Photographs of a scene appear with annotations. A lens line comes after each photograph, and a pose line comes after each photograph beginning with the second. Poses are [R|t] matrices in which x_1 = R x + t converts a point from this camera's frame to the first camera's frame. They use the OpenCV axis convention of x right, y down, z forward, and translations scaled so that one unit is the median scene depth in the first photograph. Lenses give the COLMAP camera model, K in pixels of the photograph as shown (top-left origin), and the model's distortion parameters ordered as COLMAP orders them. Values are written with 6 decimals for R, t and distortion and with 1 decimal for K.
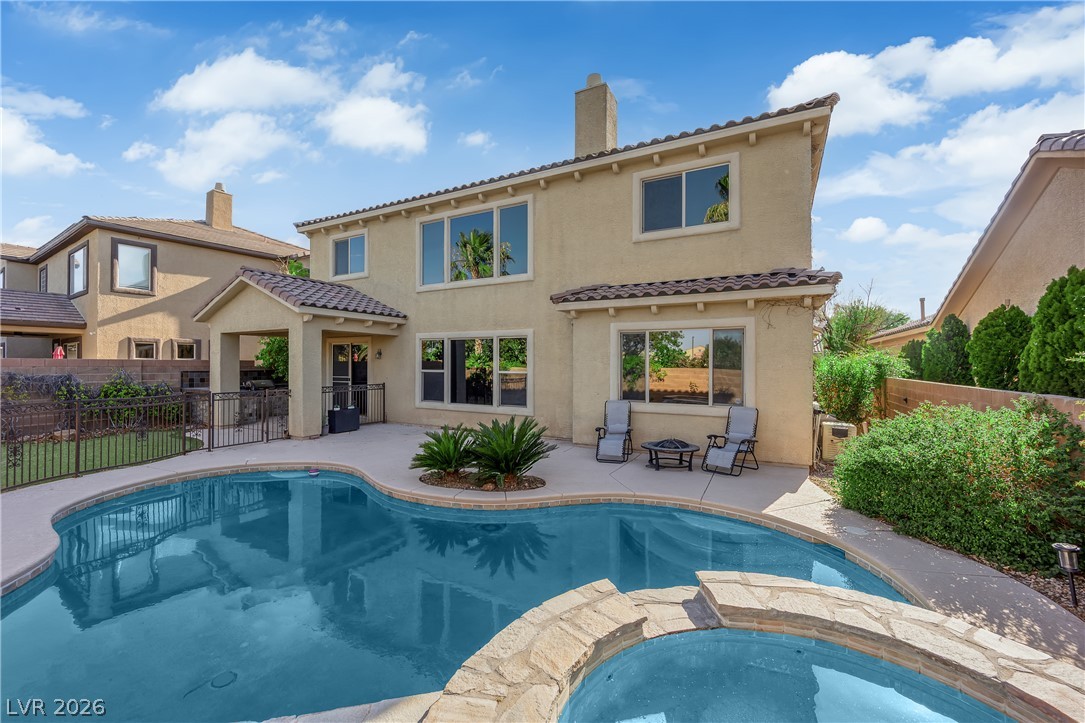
lens RADIAL K [[449.7, 0, 516.3], [0, 449.7, 362.5], [0, 0, 1]] dist [-0.008465, -0.000236]
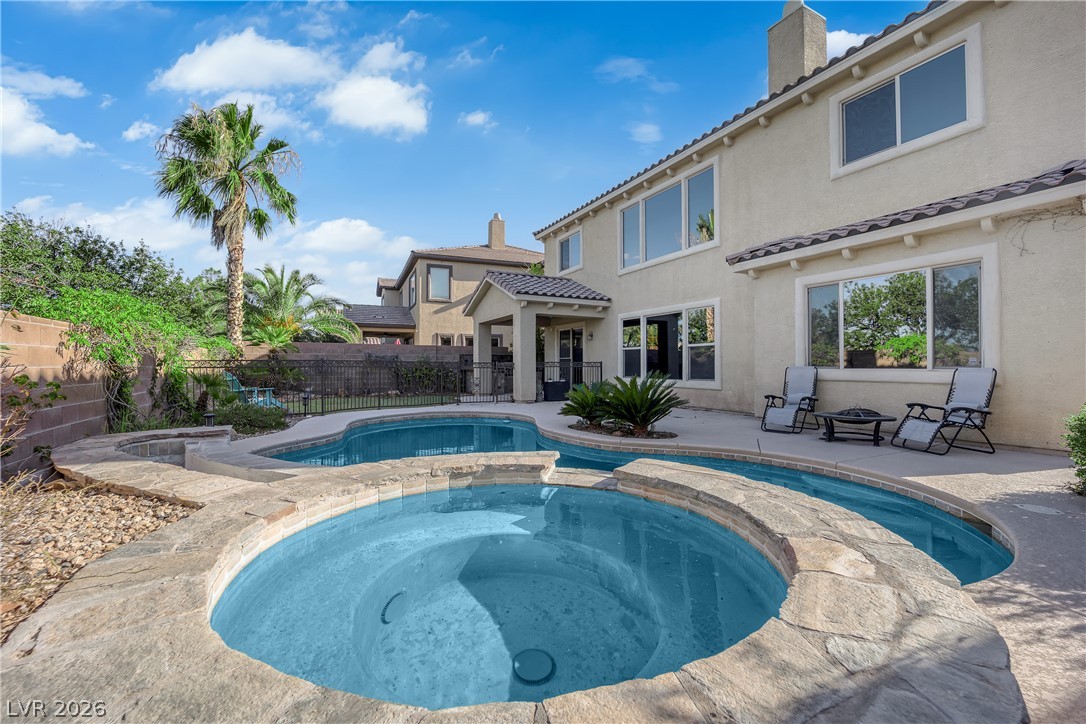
lens RADIAL K [[439.5, 0, 512.8], [0, 439.5, 367.2], [0, 0, 1]] dist [-0.016266, -0.000484]
pose [[0.816572, 0.005932, -0.577213, 0.215010], [-0.004037, 0.999981, 0.004566, 0.070804], [0.577229, -0.001398, 0.816581, -0.004407]]
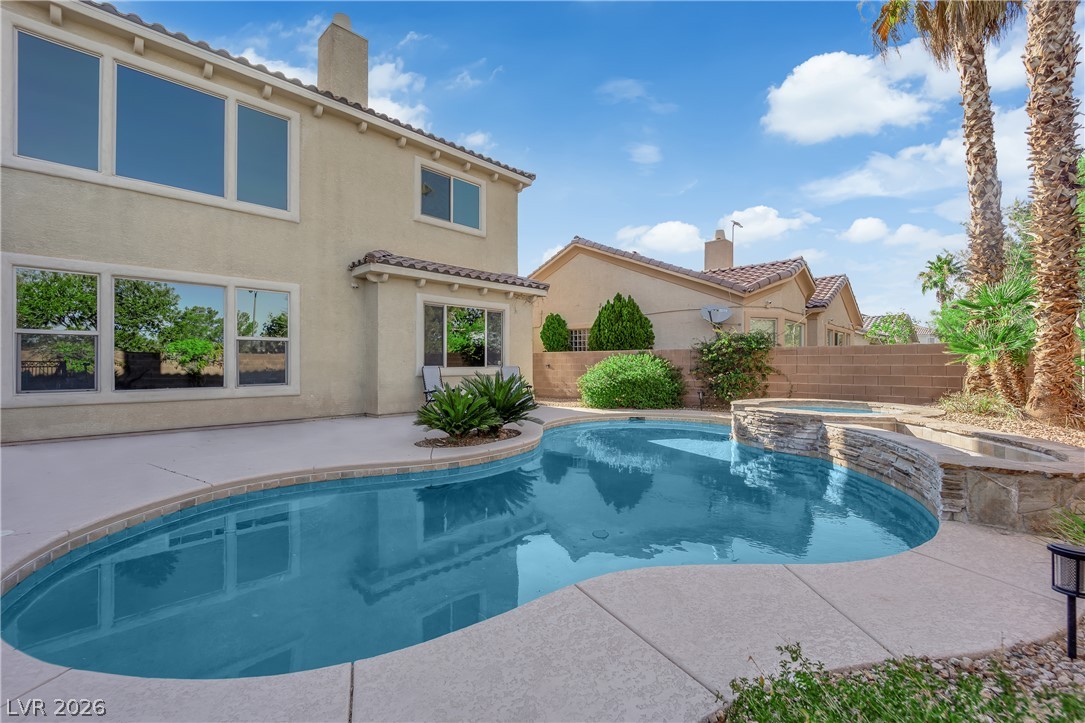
lens RADIAL K [[449.7, 0, 516.3], [0, 449.7, 362.5], [0, 0, 1]] dist [-0.008465, -0.000236]
pose [[0.280645, 0.000532, 0.959811, -0.612714], [-0.000519, 1.000000, -0.000402, 0.063627], [-0.959811, -0.000385, 0.280645, 0.407814]]
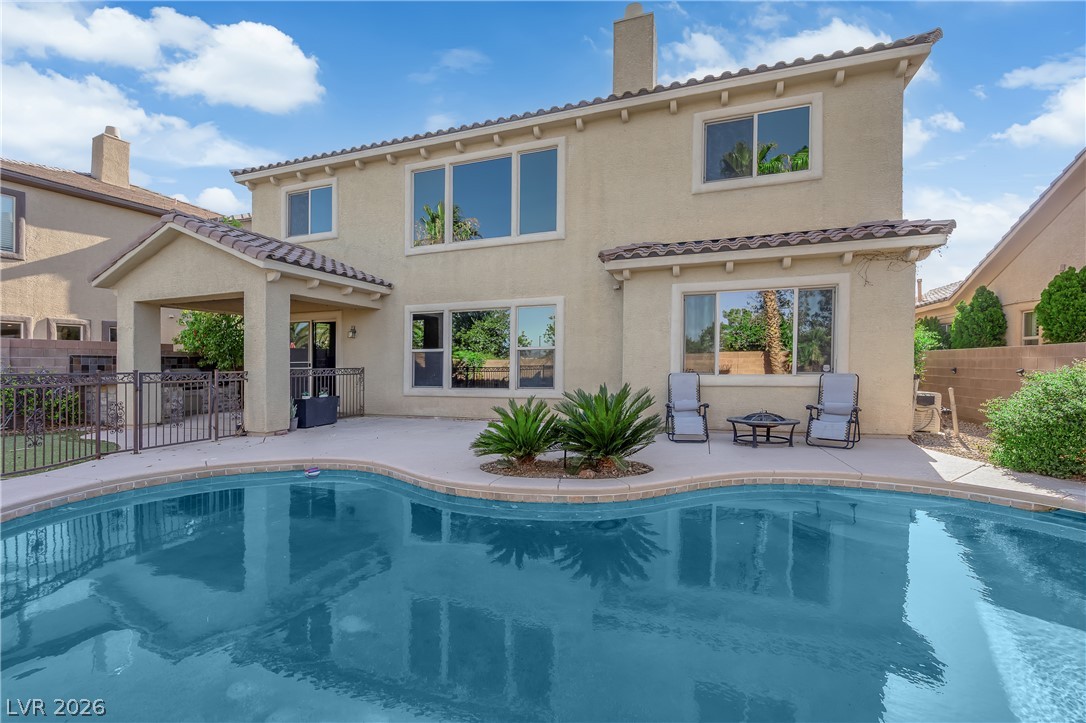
lens RADIAL K [[450.4, 0, 518.3], [0, 450.4, 374.9], [0, 0, 1]] dist [-0.010782, -0.000806]
pose [[0.982370, -0.006555, 0.186830, -0.209759], [0.003919, 0.999888, 0.014471, 0.062808], [-0.186904, -0.013483, 0.982286, 0.174980]]
